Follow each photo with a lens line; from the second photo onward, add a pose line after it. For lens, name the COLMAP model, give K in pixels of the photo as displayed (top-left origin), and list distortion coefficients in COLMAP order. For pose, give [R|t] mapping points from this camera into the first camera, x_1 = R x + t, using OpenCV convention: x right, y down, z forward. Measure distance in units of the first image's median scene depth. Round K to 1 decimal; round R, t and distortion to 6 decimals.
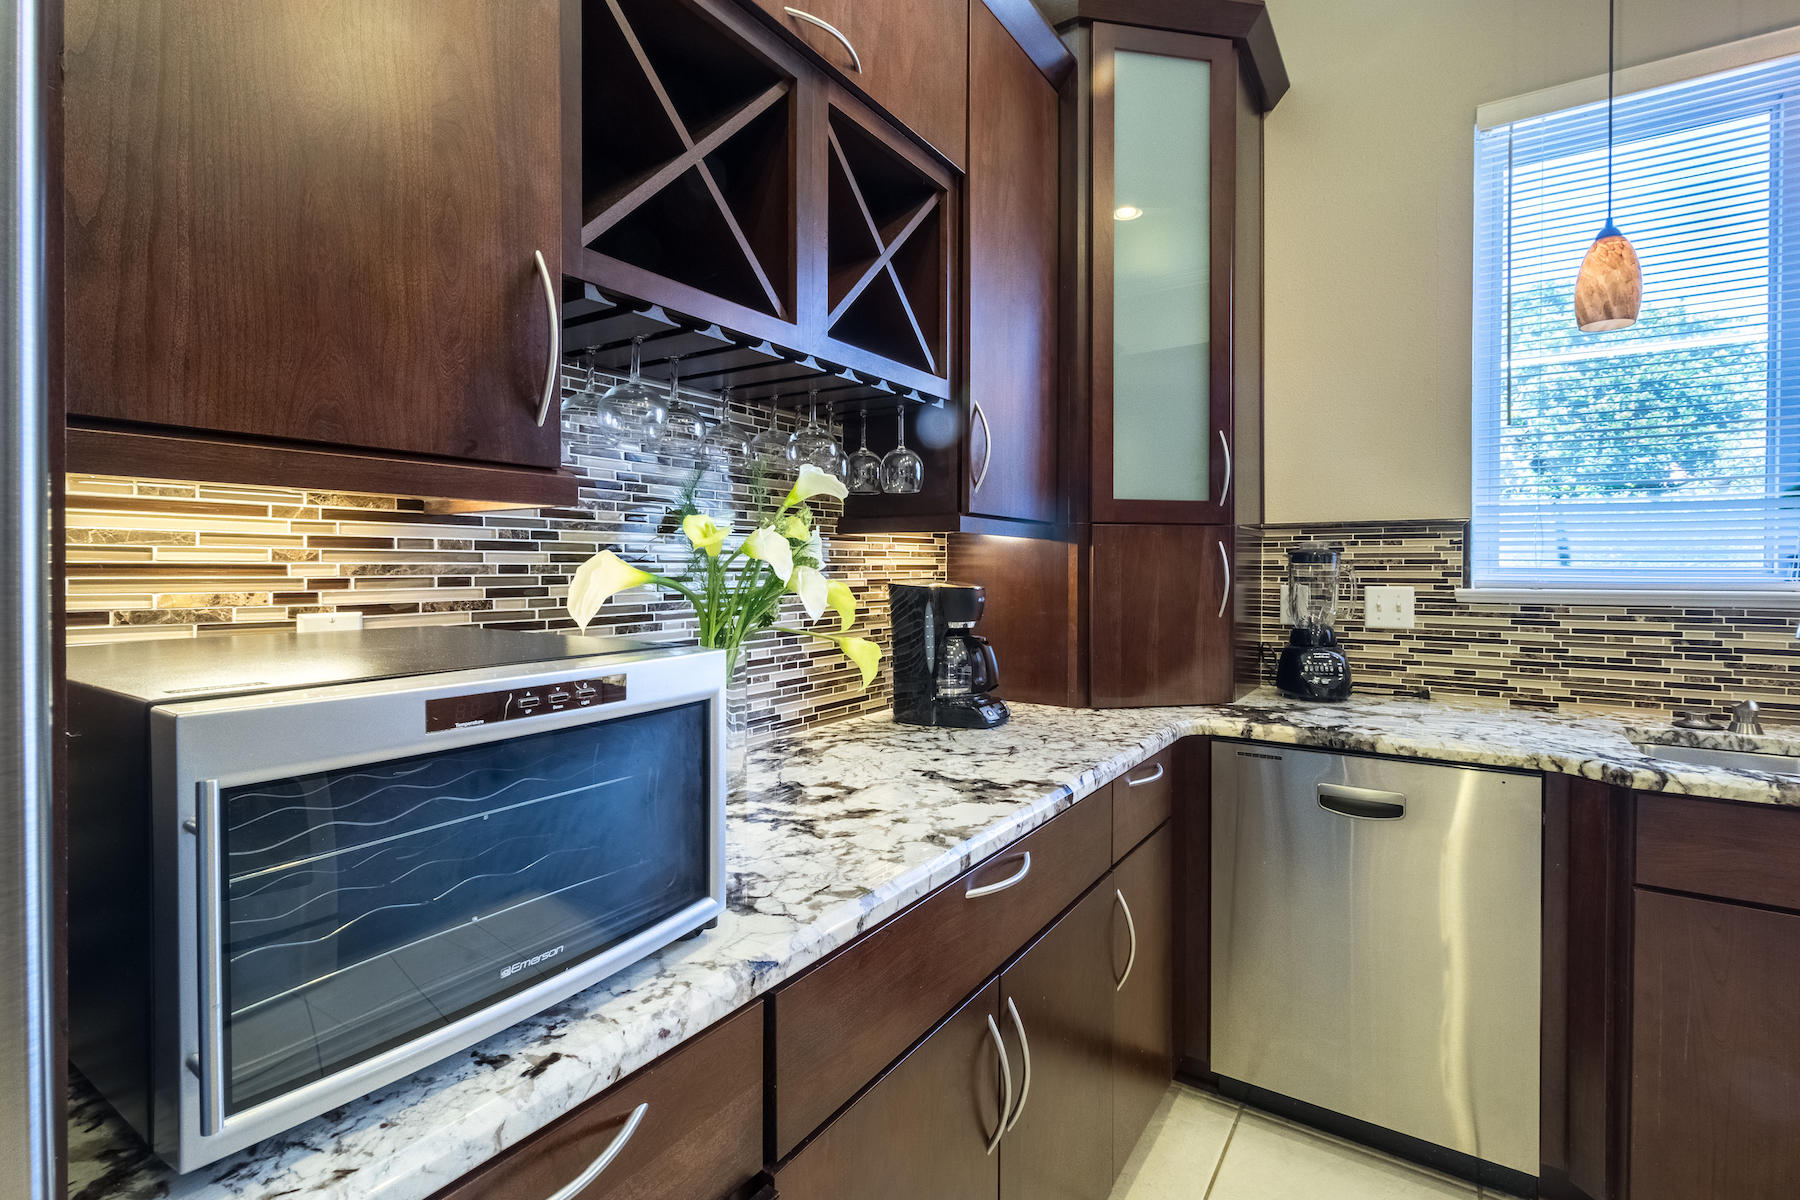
lens RADIAL K [[879.1, 0, 881.9], [0, 879.1, 568.3], [0, 0, 1]] dist [0.006208, 0.000377]
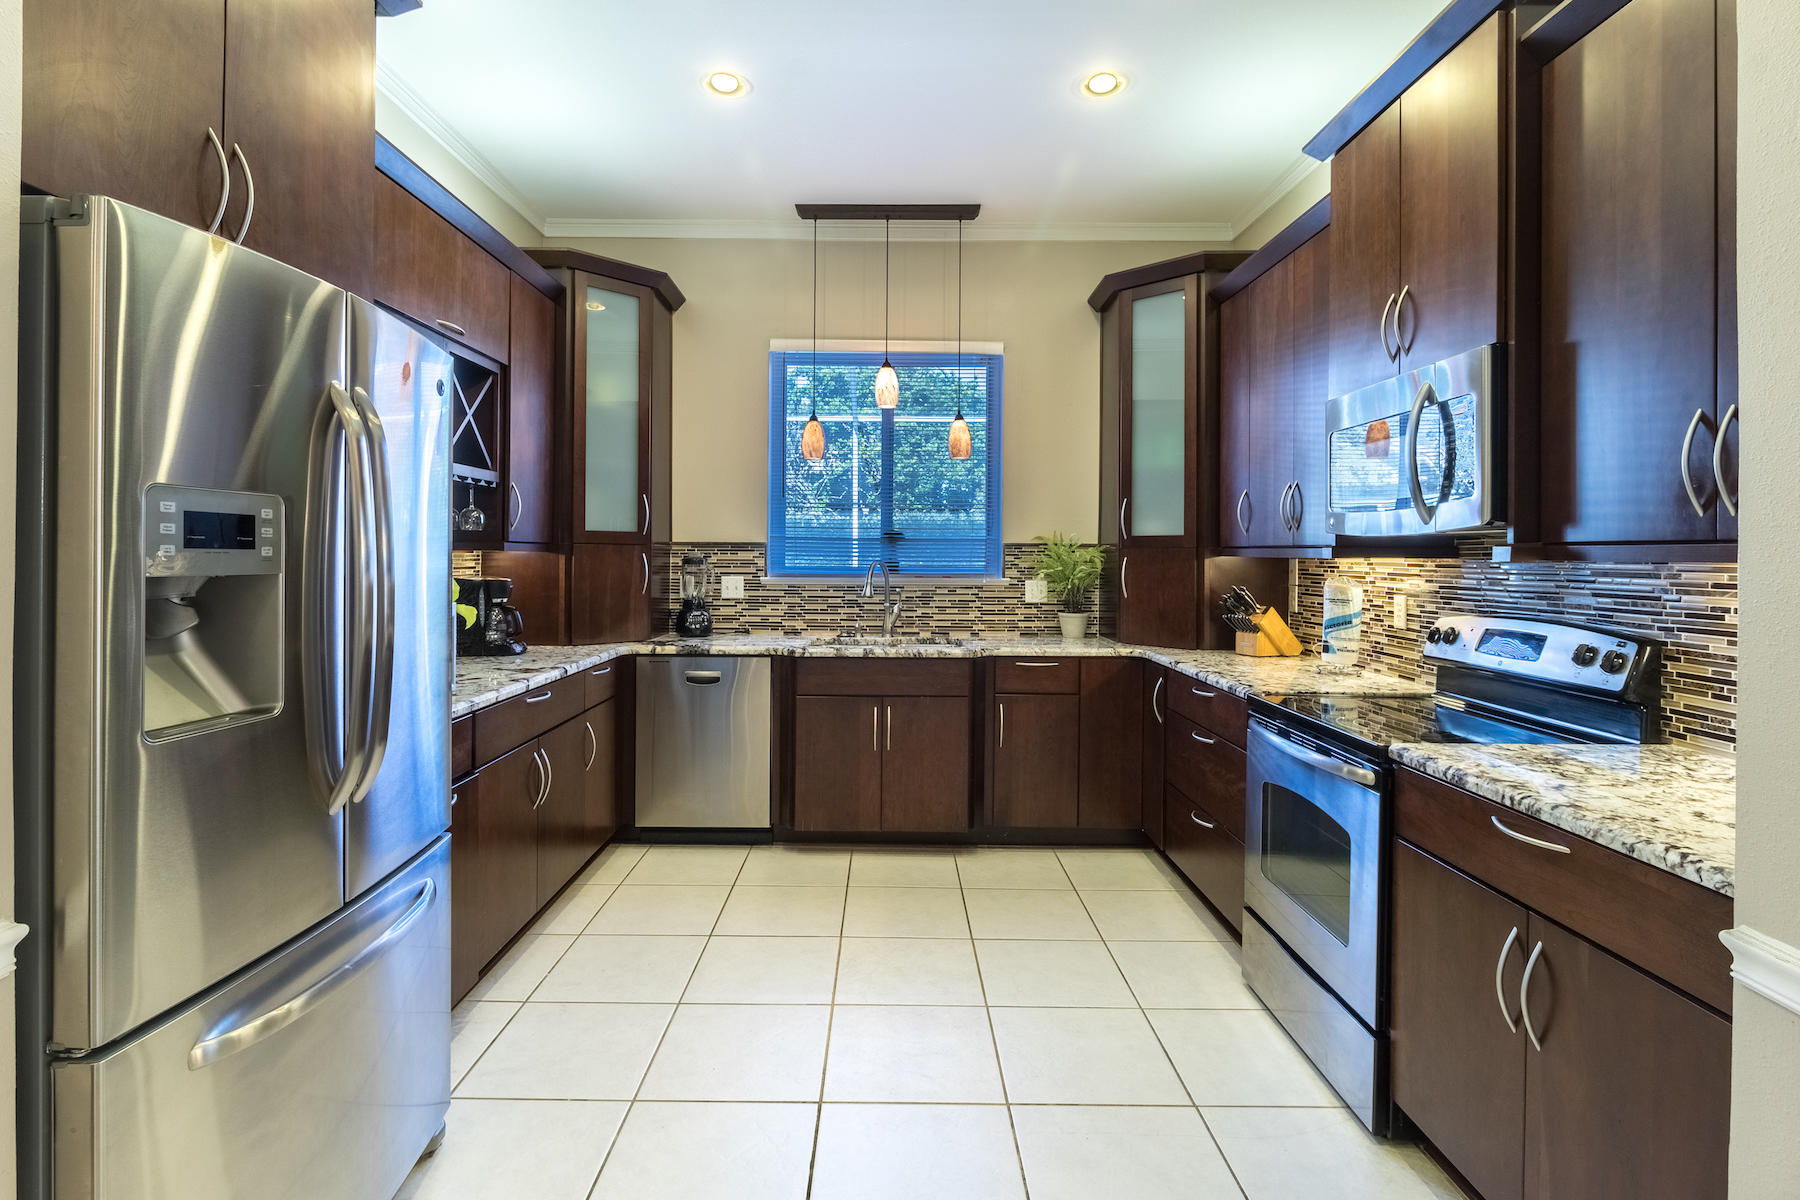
lens RADIAL K [[919.9, 0, 896.8], [0, 919.9, 549.2], [0, 0, 1]] dist [0.007342, 0.000212]
pose [[0.832191, 0.006385, 0.554452, -0.254454], [-0.002159, 0.999963, -0.008276, -0.024643], [-0.554485, 0.005690, 0.832174, -0.934966]]
